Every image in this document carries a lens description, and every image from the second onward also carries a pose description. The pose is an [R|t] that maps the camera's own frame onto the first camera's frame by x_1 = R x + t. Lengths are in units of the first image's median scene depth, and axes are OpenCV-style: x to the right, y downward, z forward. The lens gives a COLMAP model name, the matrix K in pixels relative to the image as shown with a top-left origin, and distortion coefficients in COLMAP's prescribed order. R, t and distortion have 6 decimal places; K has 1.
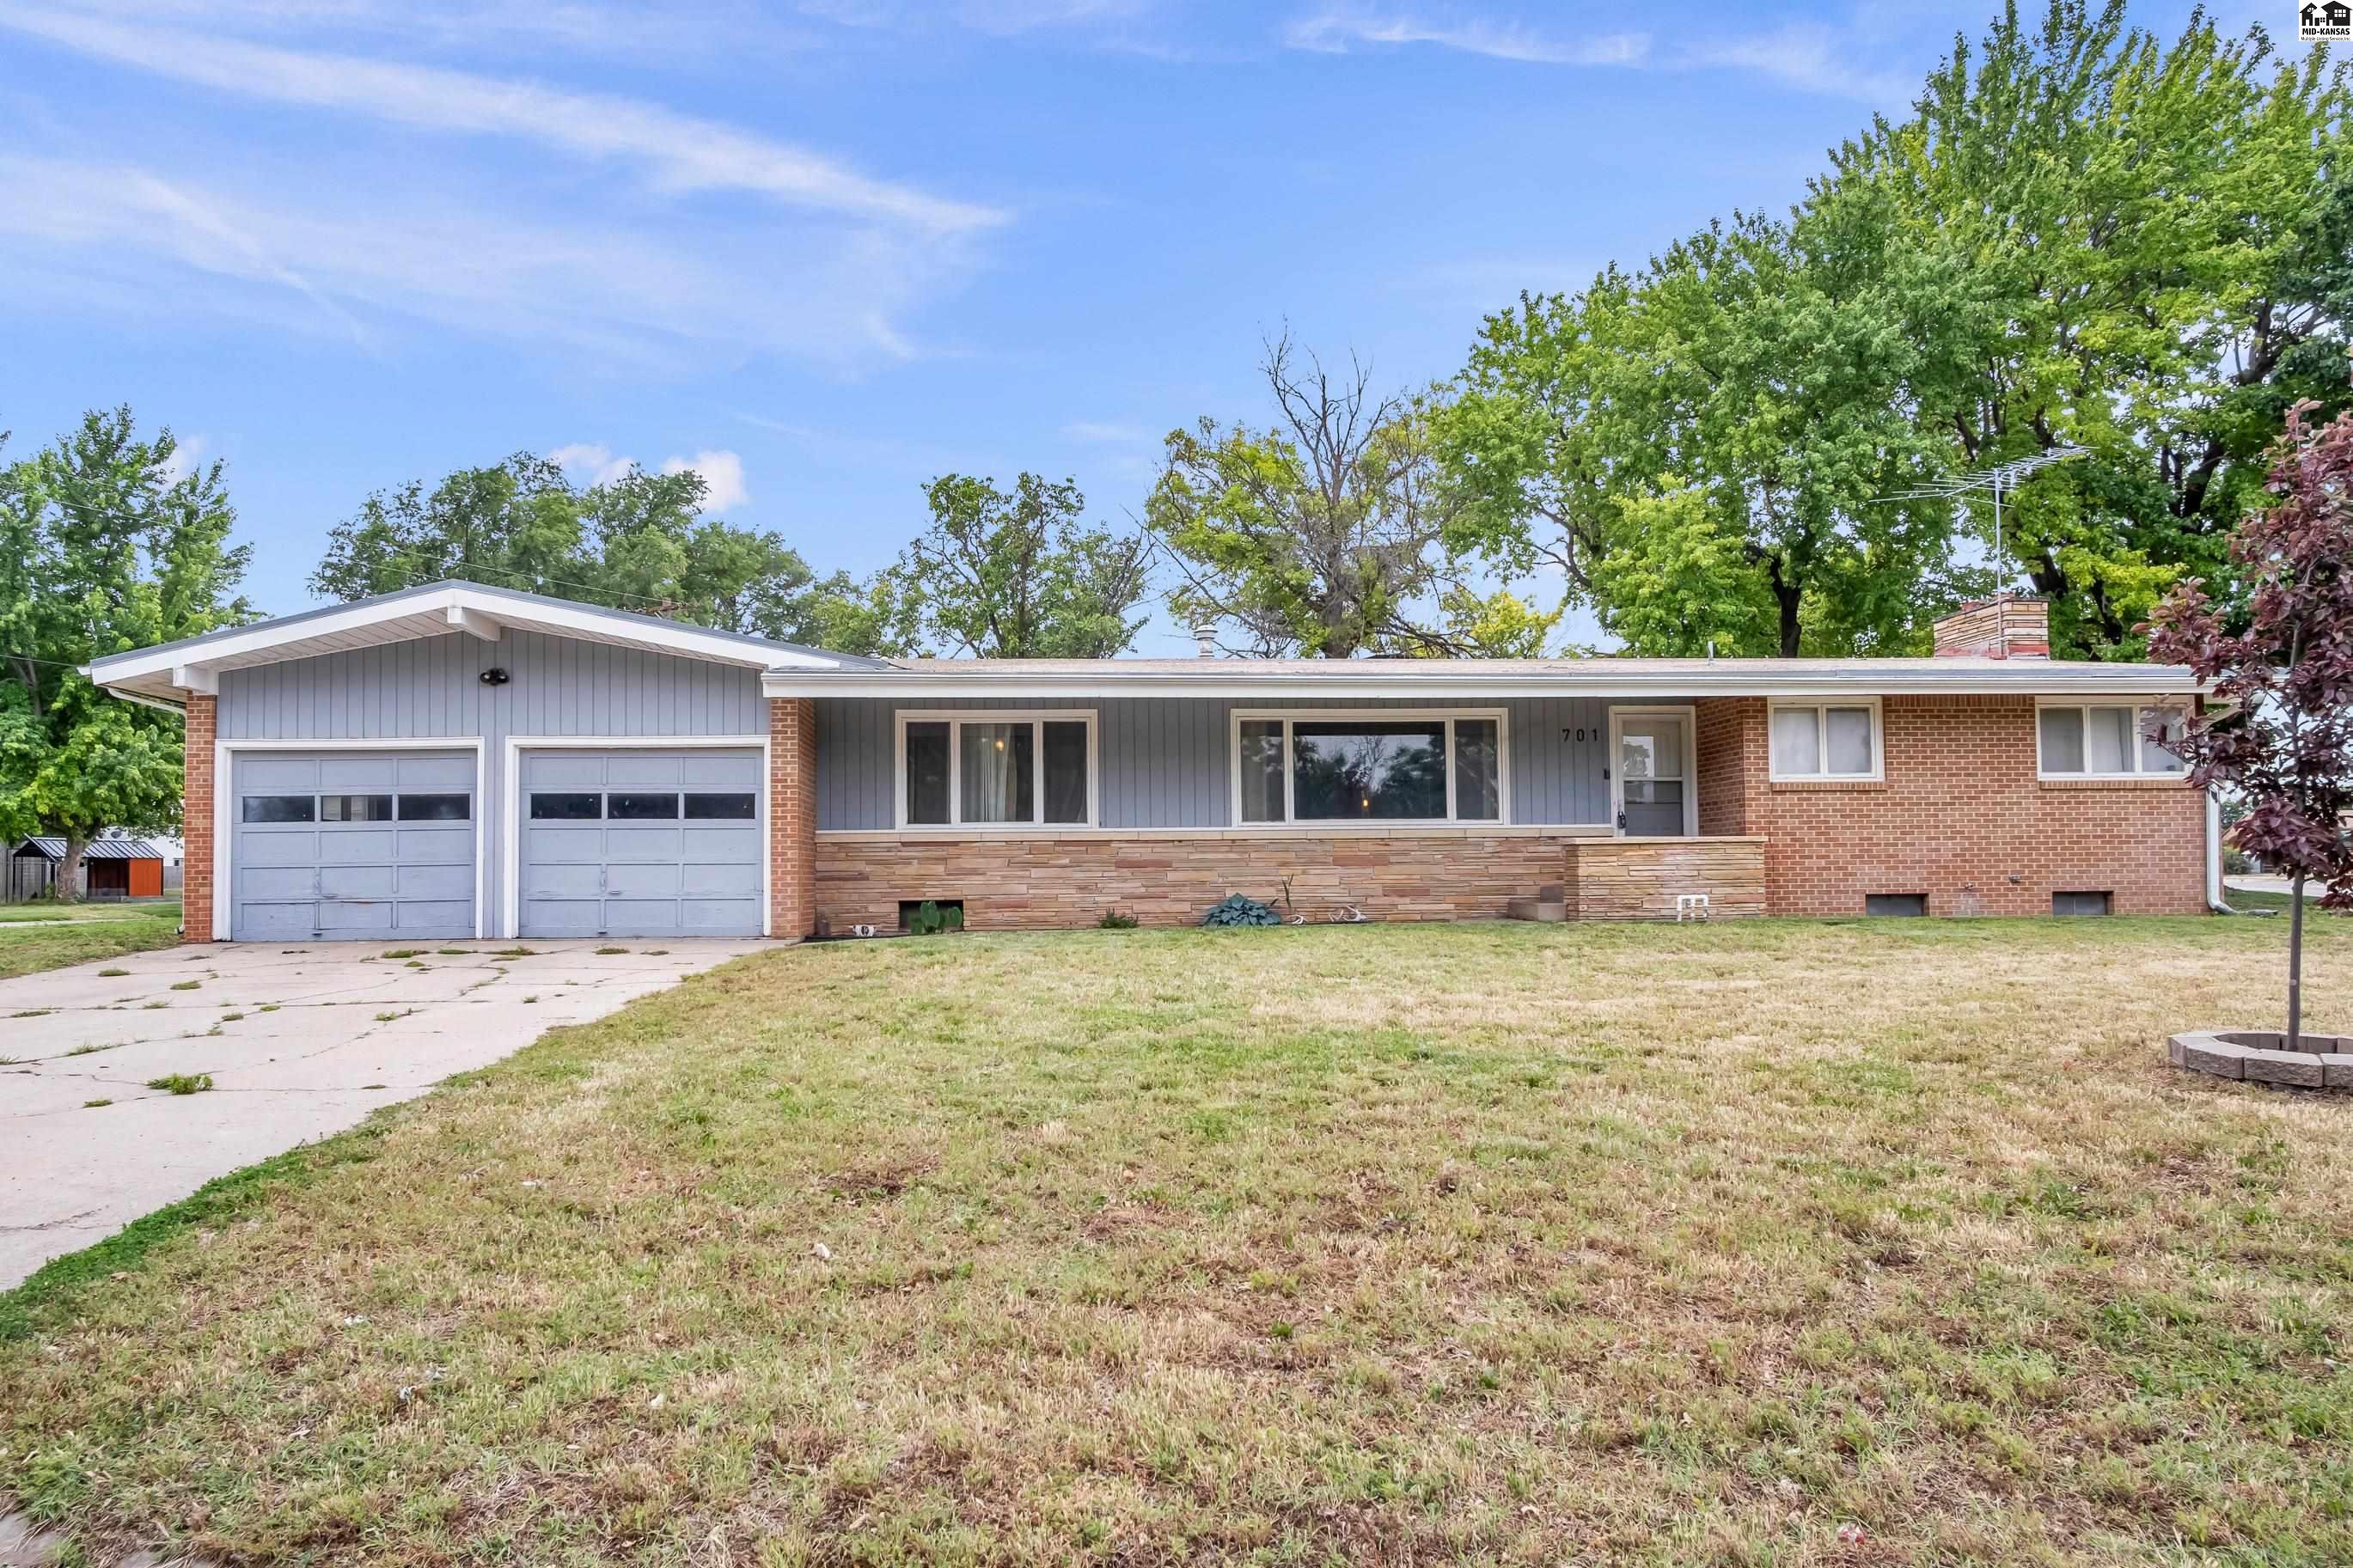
lens RADIAL K [[1574.7, 0, 1145.3], [0, 1574.7, 838.6], [0, 0, 1]] dist [-0.035687, 0.019741]
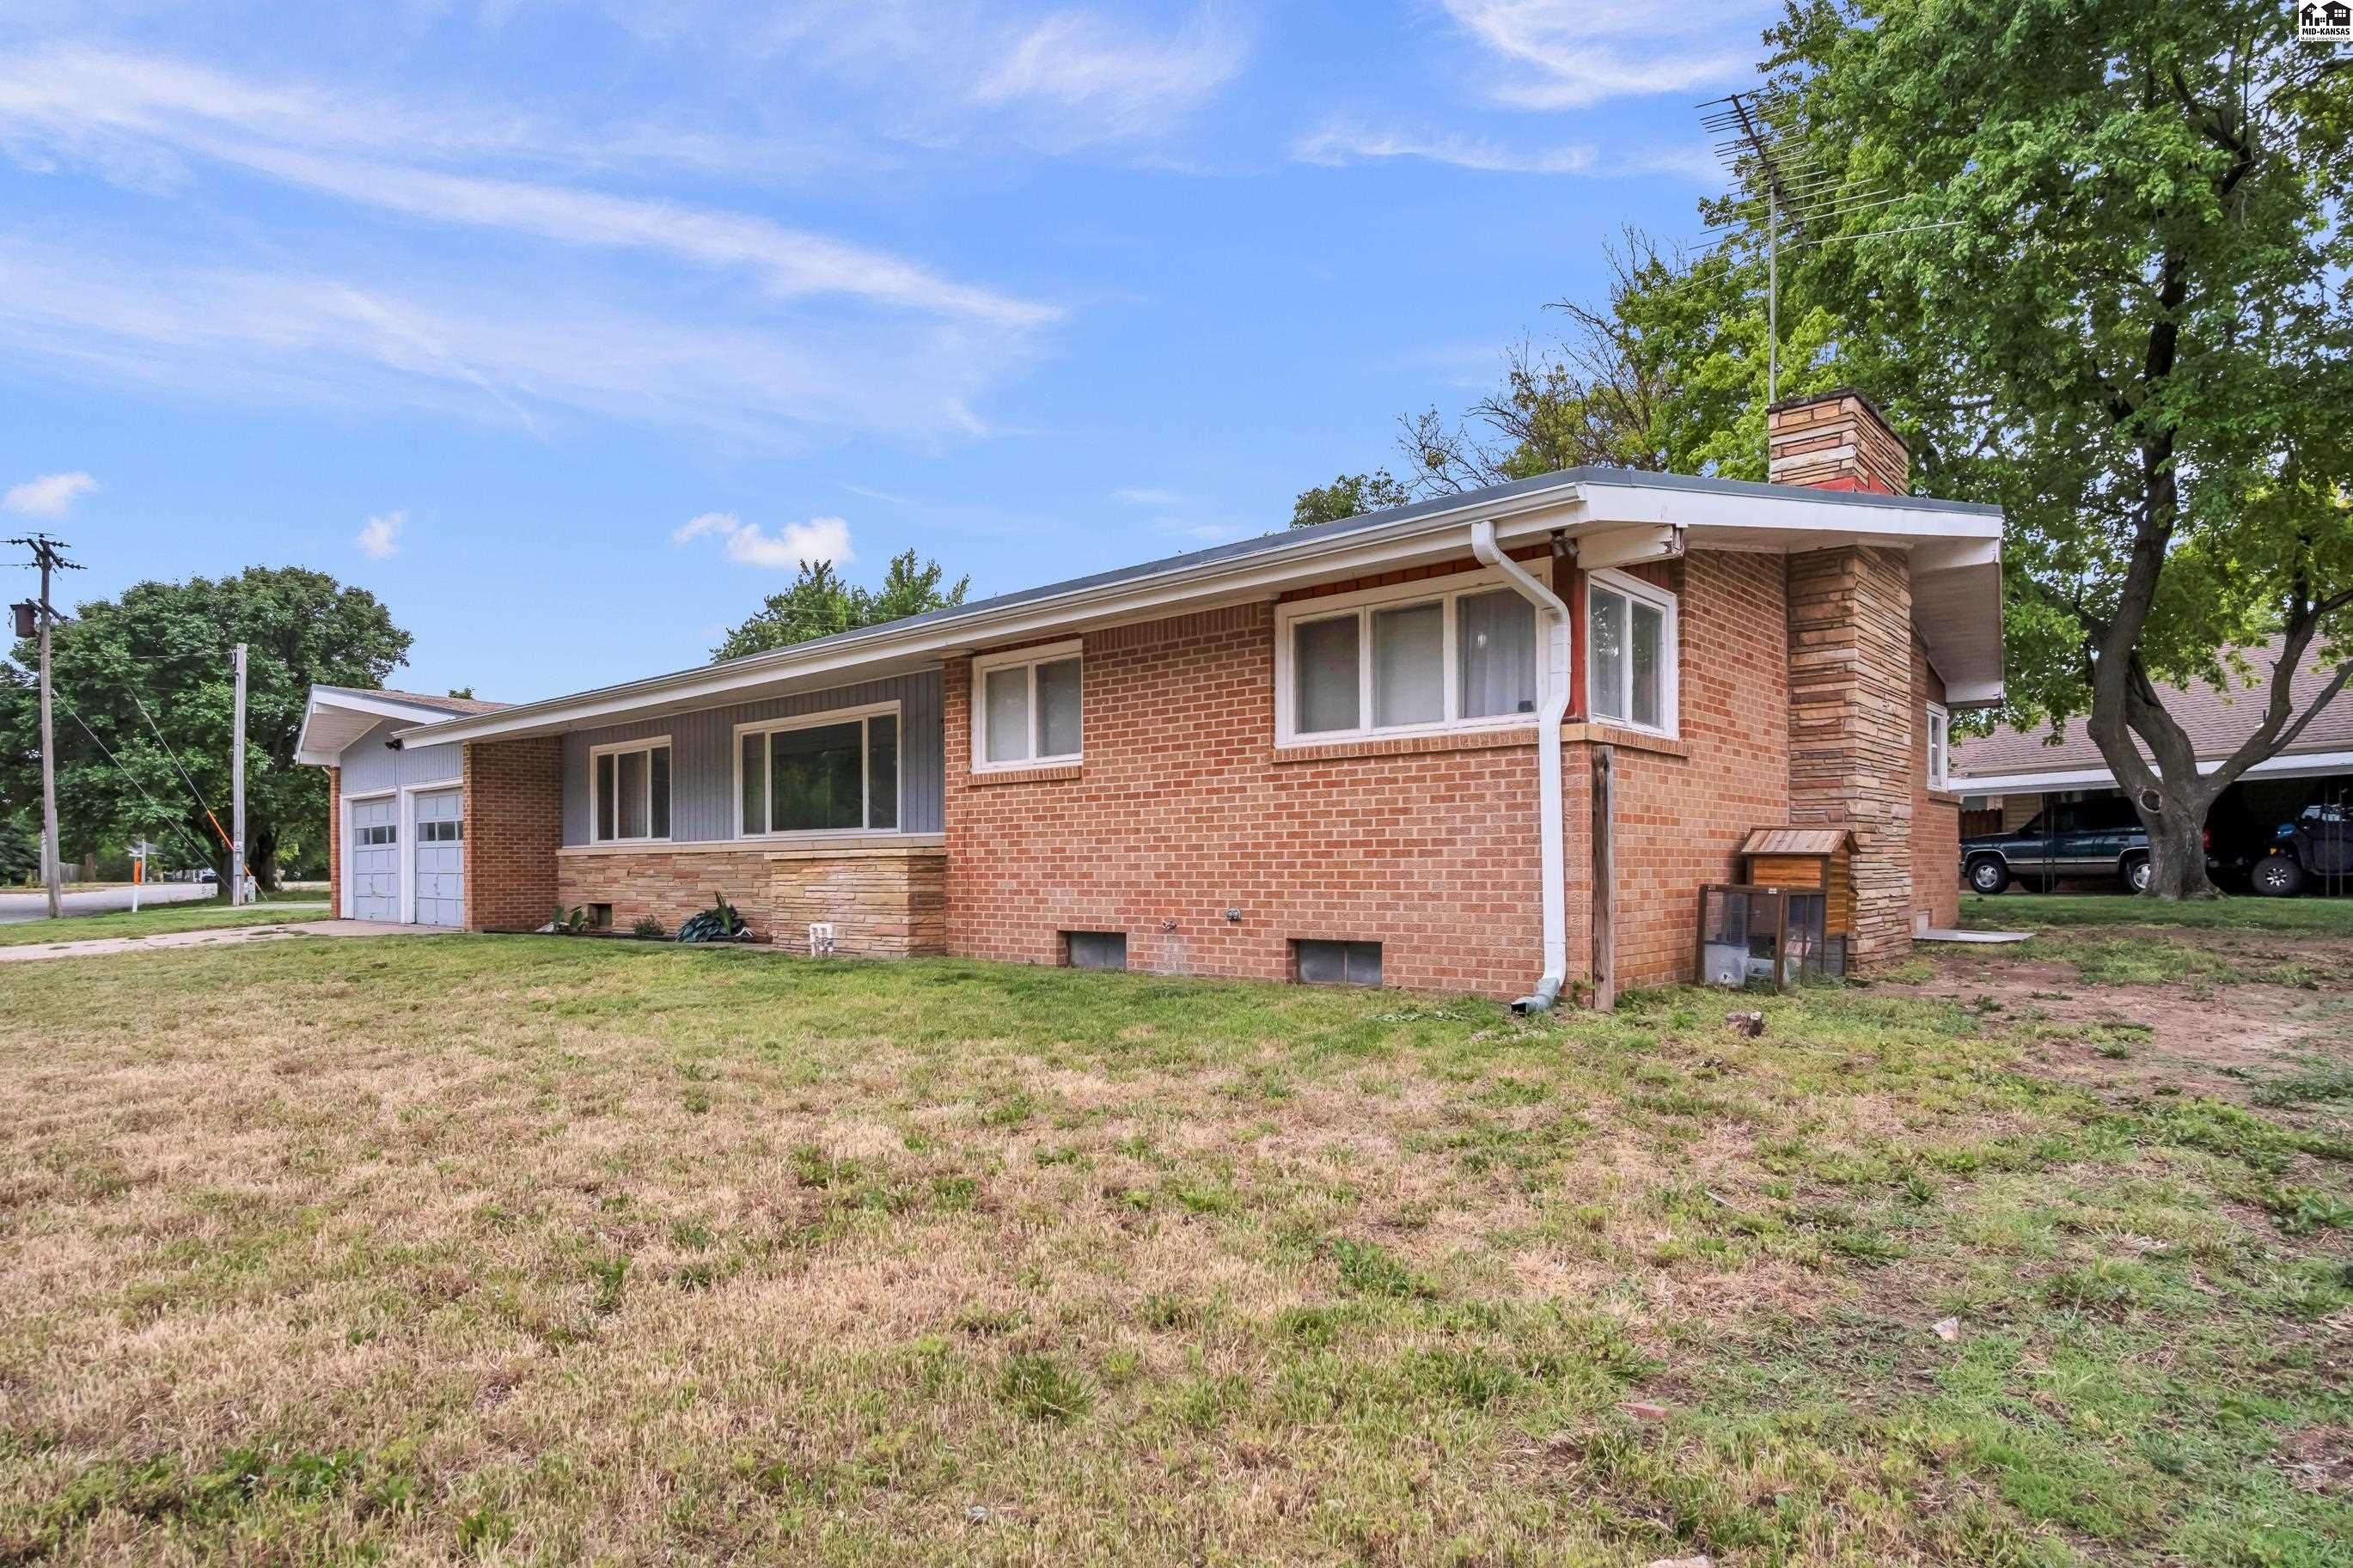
lens RADIAL K [[1297.2, 0, 1170.0], [0, 1297.2, 895.3], [0, 0, 1]] dist [-0.018369, 0.001113]
pose [[0.704339, 0.020498, -0.709568, 0.869789], [0.019416, 0.998653, 0.048122, -0.006420], [0.709598, -0.047671, 0.702992, 0.608767]]
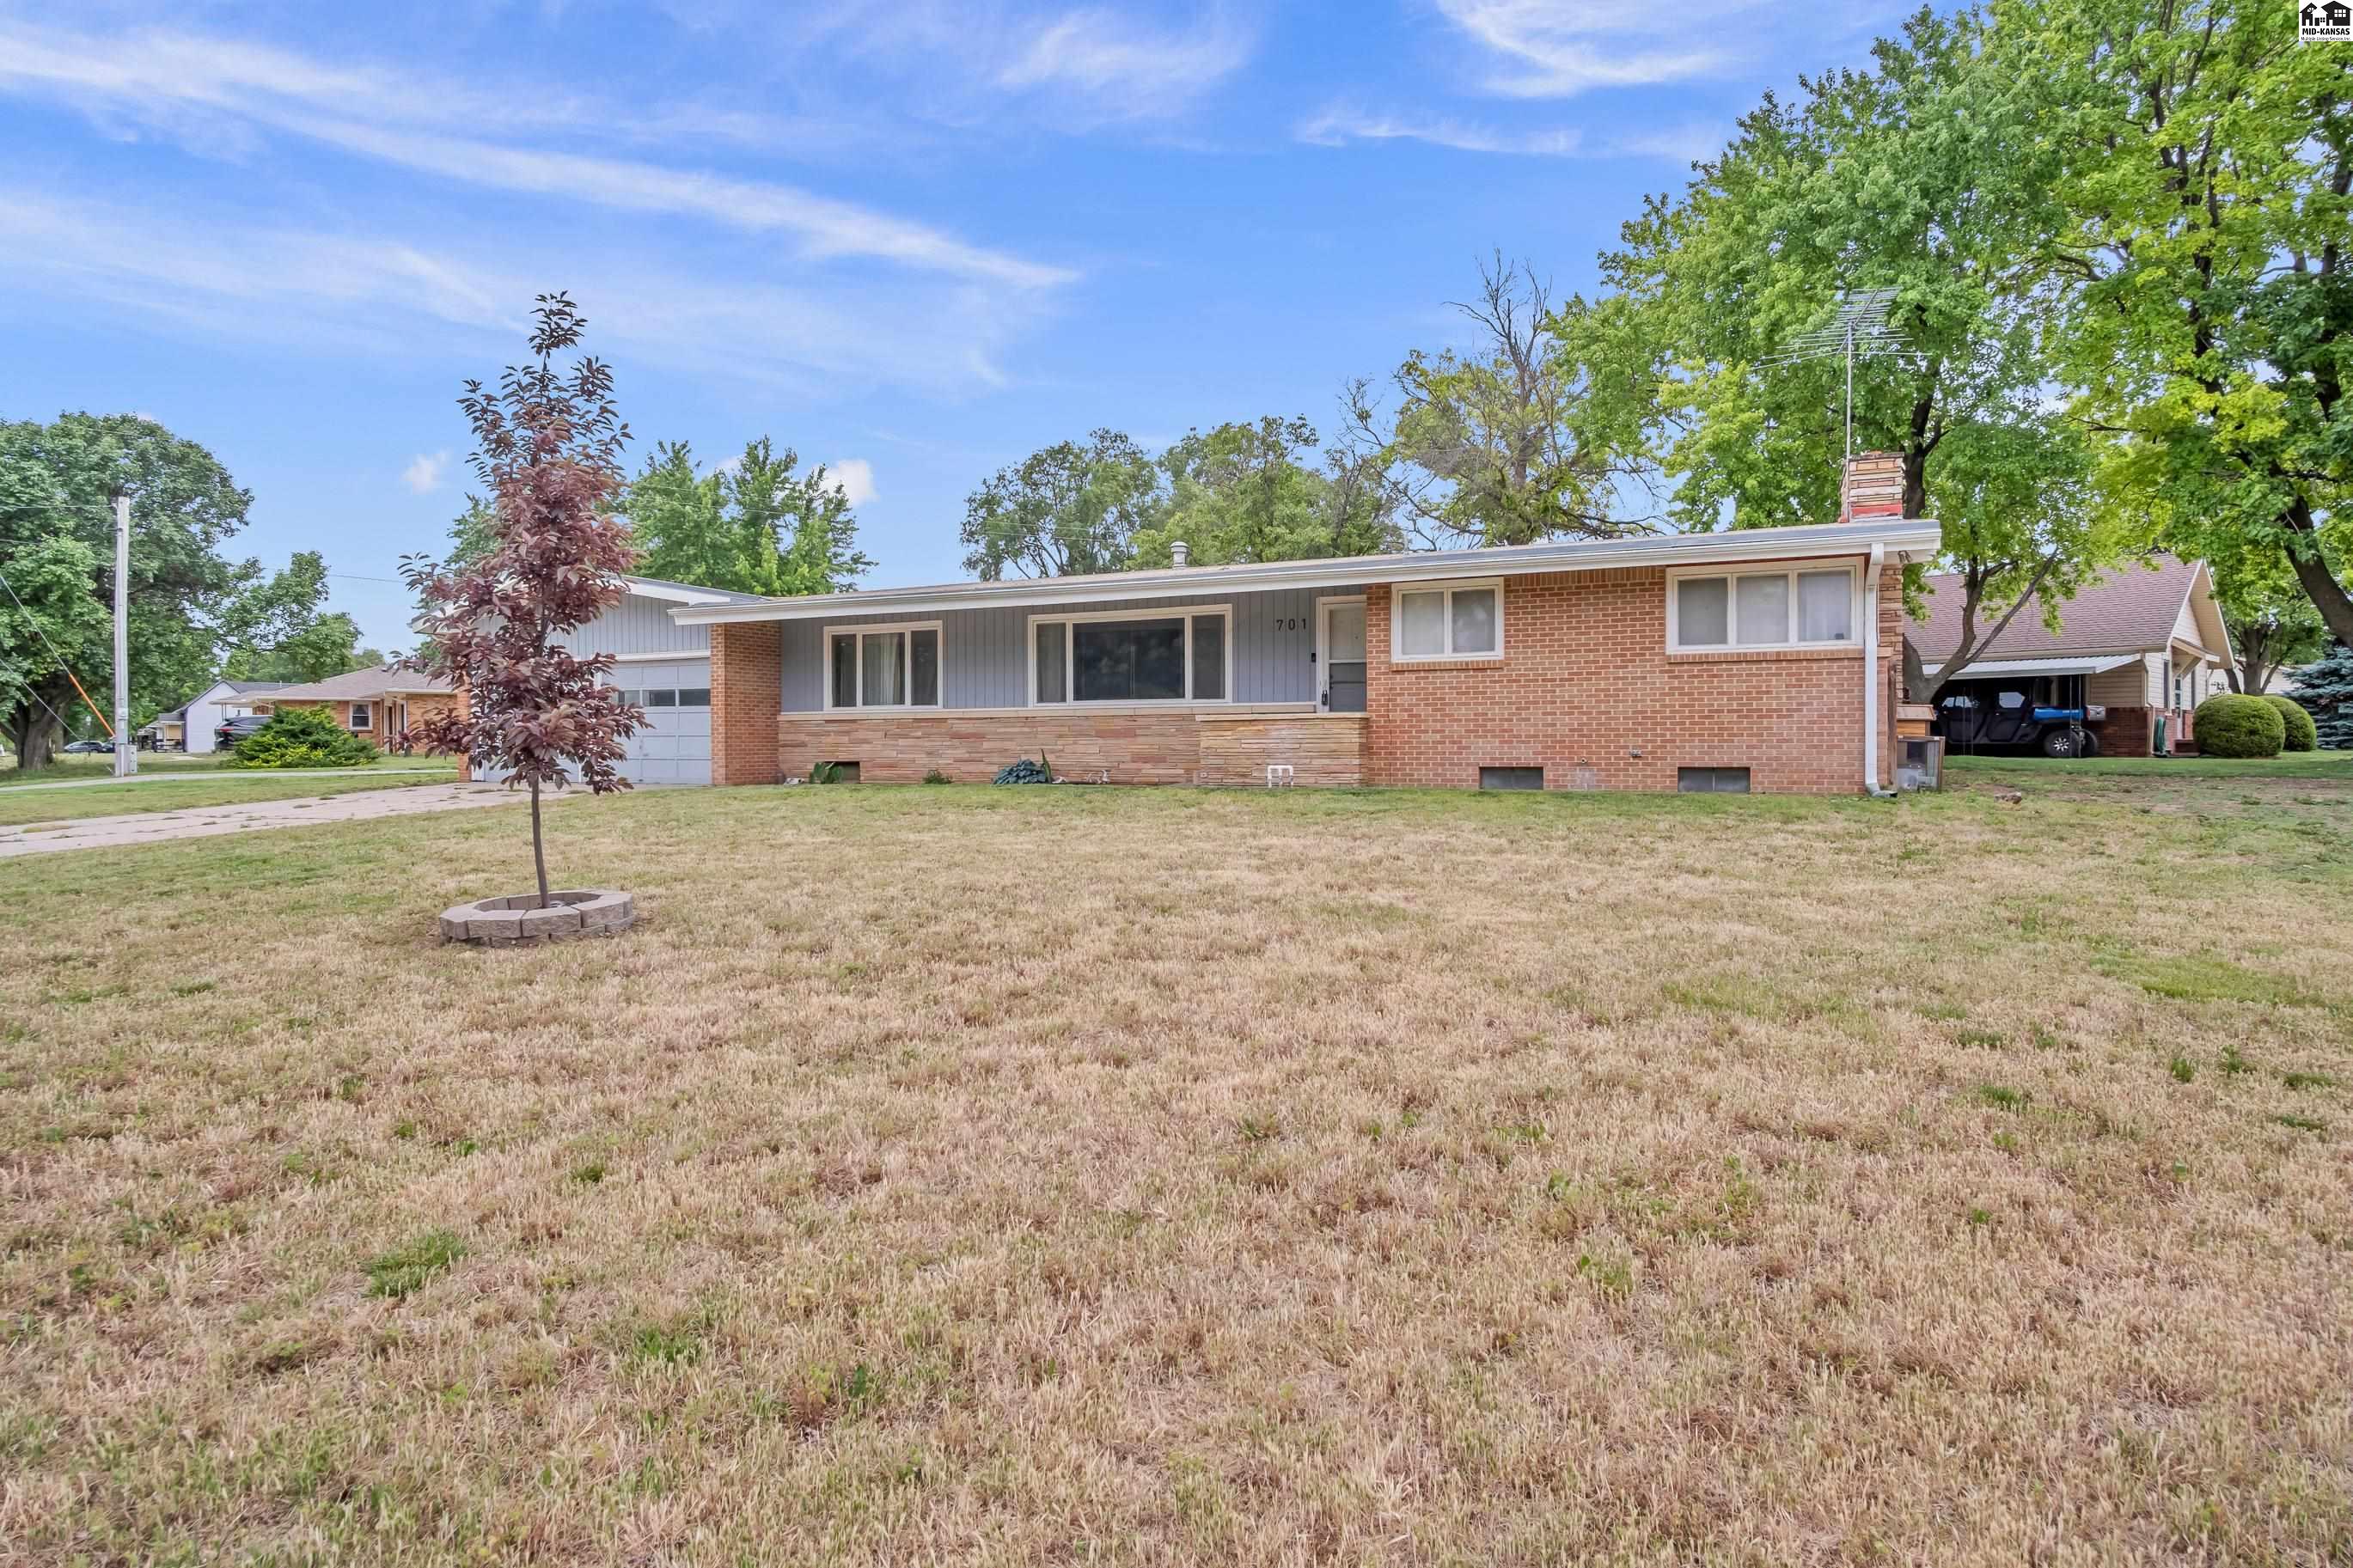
lens RADIAL K [[1269.8, 0, 1168.4], [0, 1269.8, 775.7], [0, 0, 1]] dist [-0.032009, 0.007370]
pose [[0.878027, 0.017632, -0.478286, 0.660877], [0.008752, 0.998563, 0.052878, -0.005499], [0.478531, -0.050614, 0.876611, 0.141351]]
